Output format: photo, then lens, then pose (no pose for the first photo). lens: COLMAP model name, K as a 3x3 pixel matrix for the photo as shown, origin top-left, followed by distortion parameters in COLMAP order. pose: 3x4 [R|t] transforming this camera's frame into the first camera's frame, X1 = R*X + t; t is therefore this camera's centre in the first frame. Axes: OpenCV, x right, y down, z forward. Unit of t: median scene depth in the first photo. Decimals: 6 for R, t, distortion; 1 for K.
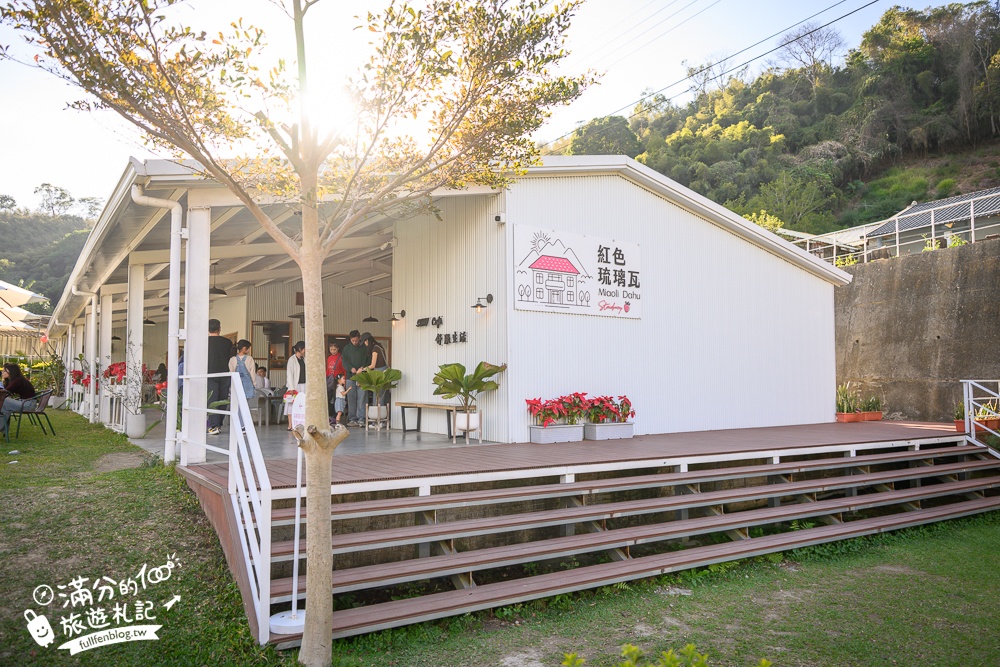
lens RADIAL K [[683.8, 0, 511.4], [0, 683.8, 335.3], [0, 0, 1]] dist [-0.004214, 0.005944]
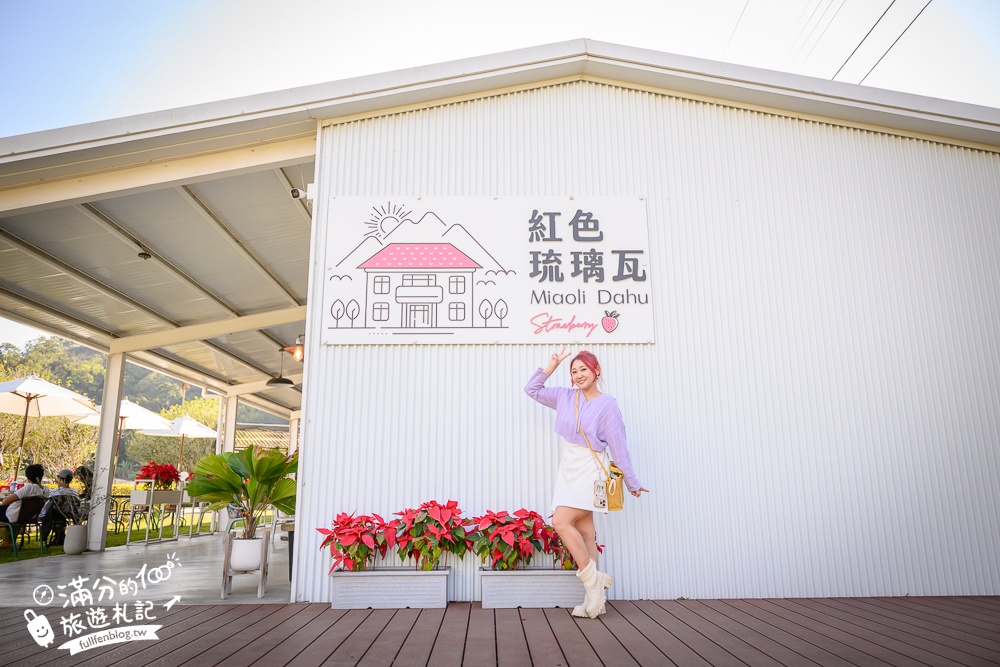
lens RADIAL K [[683.8, 0, 504.4], [0, 683.8, 328.8], [0, 0, 1]] dist [-0.004214, 0.005944]
pose [[0.816483, -0.132035, -0.562069, 0.388906], [0.044835, 0.985060, -0.166270, 0.042137], [0.575626, 0.110557, 0.810205, 0.572577]]
